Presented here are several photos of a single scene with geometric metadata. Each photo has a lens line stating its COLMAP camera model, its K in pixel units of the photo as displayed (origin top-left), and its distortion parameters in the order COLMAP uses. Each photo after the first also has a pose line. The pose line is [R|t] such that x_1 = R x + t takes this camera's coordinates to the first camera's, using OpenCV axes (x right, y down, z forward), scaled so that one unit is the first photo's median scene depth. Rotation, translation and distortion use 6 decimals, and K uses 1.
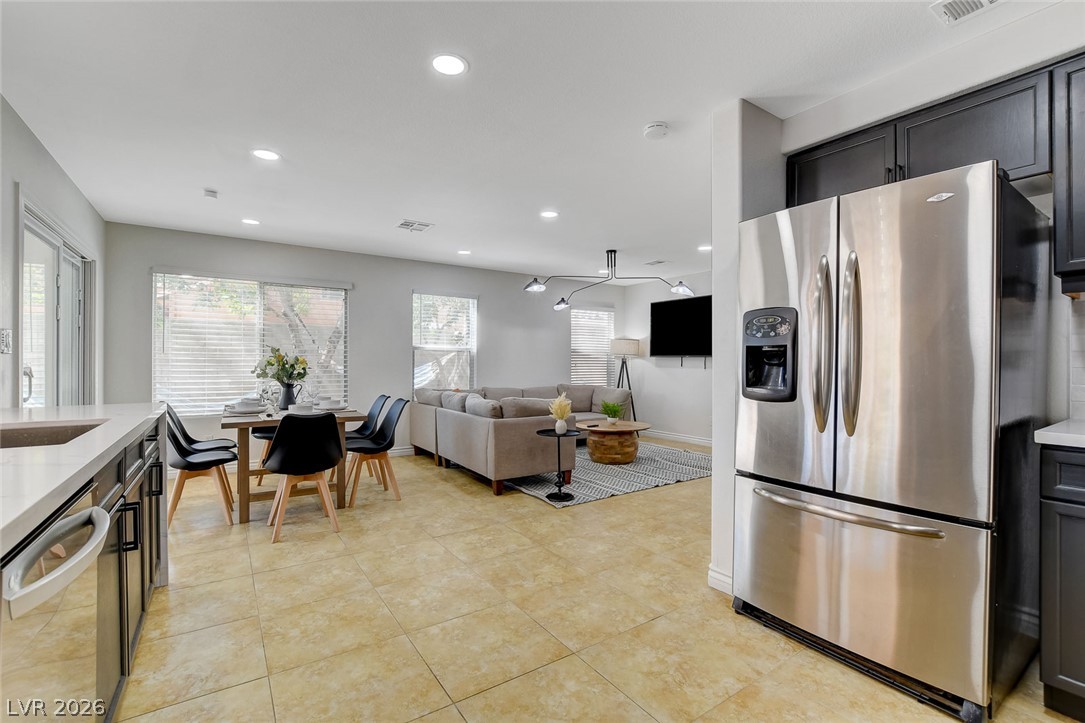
lens RADIAL K [[484.5, 0, 542.5], [0, 484.5, 361.5], [0, 0, 1]] dist [-0.000814, -0.000280]
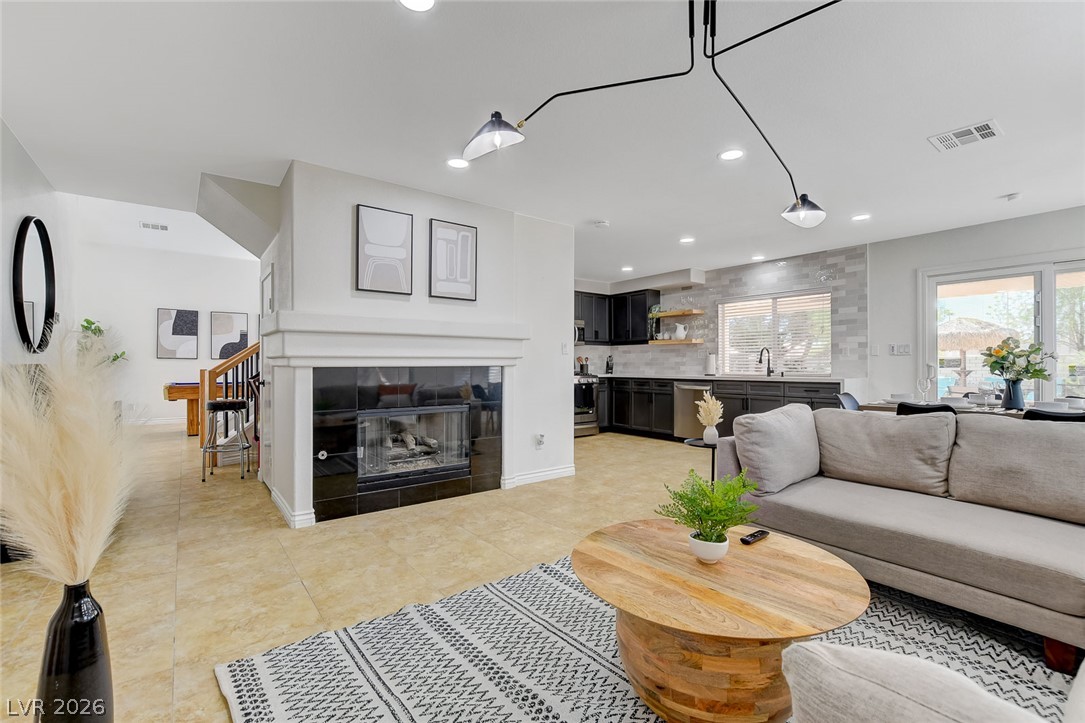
lens RADIAL K [[477.1, 0, 548.8], [0, 477.1, 360.4], [0, 0, 1]] dist [-0.011366, 0.000380]
pose [[-0.997477, -0.003908, -0.070885, 0.271046], [-0.002779, 0.999868, -0.016014, 0.020032], [0.070938, -0.015776, -0.997356, 1.341617]]
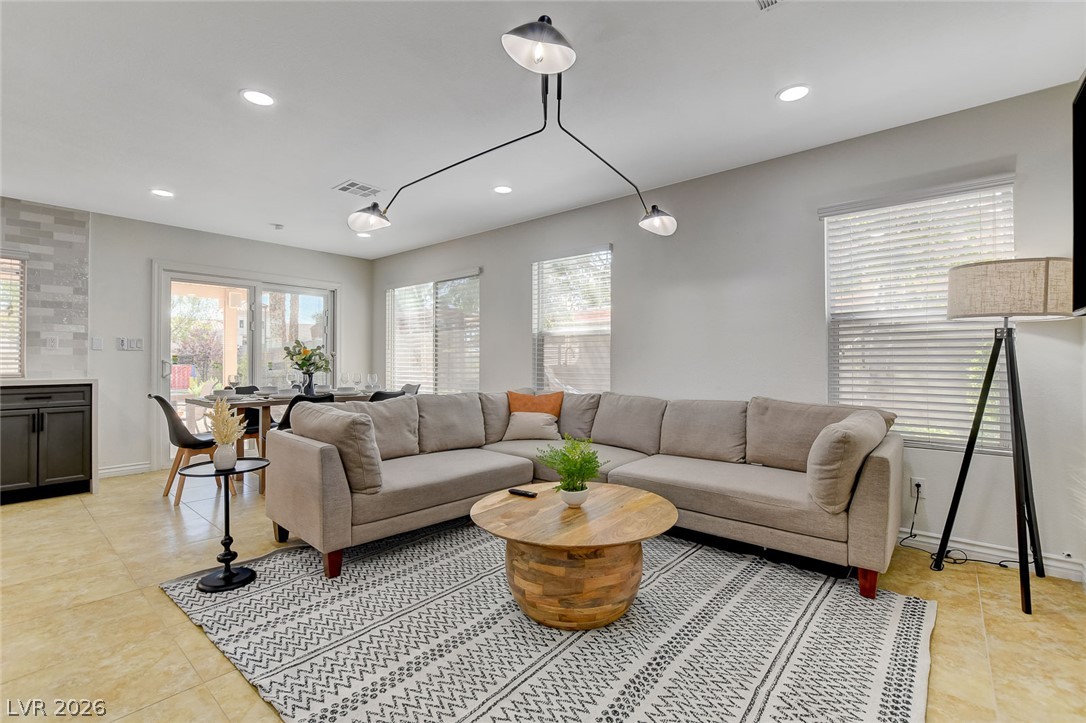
lens RADIAL K [[477.5, 0, 549.3], [0, 477.5, 360.4], [0, 0, 1]] dist [-0.011366, 0.000380]
pose [[0.275781, -0.004367, -0.961210, 0.525740], [0.005705, 0.999980, -0.002906, 0.017221], [0.961203, -0.004682, 0.275801, 0.930003]]
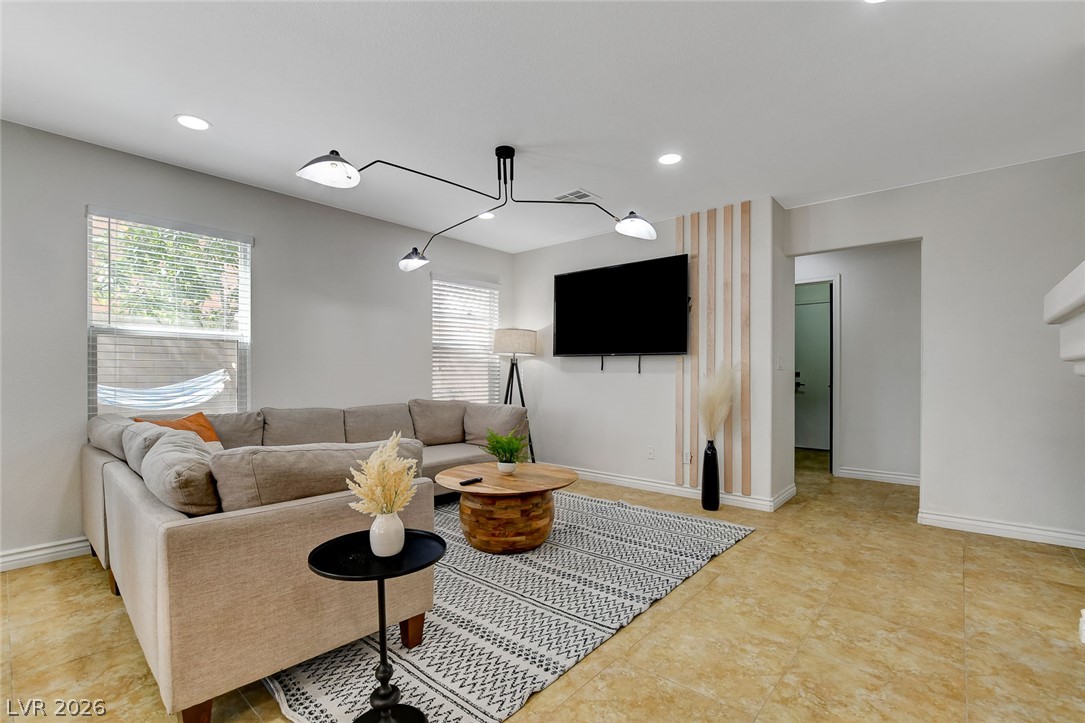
lens RADIAL K [[491.1, 0, 539.7], [0, 491.1, 377.1], [0, 0, 1]] dist [-0.018737, 0.000015]
pose [[0.965907, -0.003343, 0.258867, 0.040399], [0.000667, 0.999945, 0.010426, 0.016243], [-0.258887, -0.009898, 0.965857, 0.488561]]
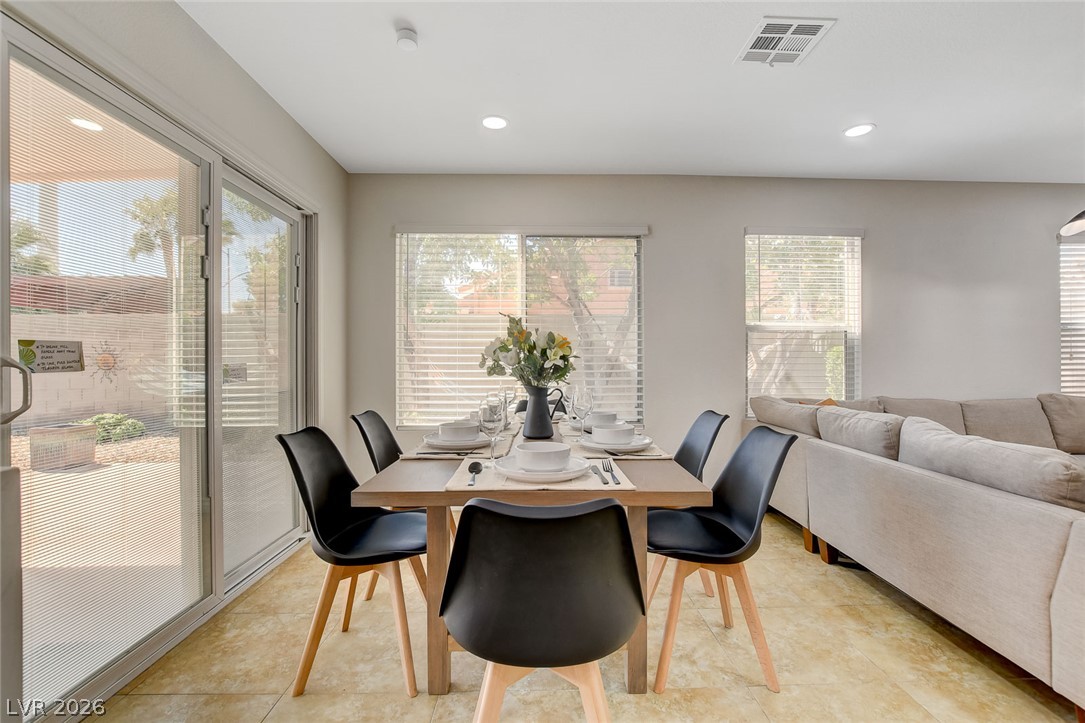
lens RADIAL K [[477.1, 0, 548.8], [0, 477.1, 360.4], [0, 0, 1]] dist [-0.011366, 0.000380]
pose [[0.845869, -0.004558, -0.533371, -0.183375], [0.004946, 0.999988, -0.000702, 0.013385], [0.533368, -0.002044, 0.845881, 0.433067]]
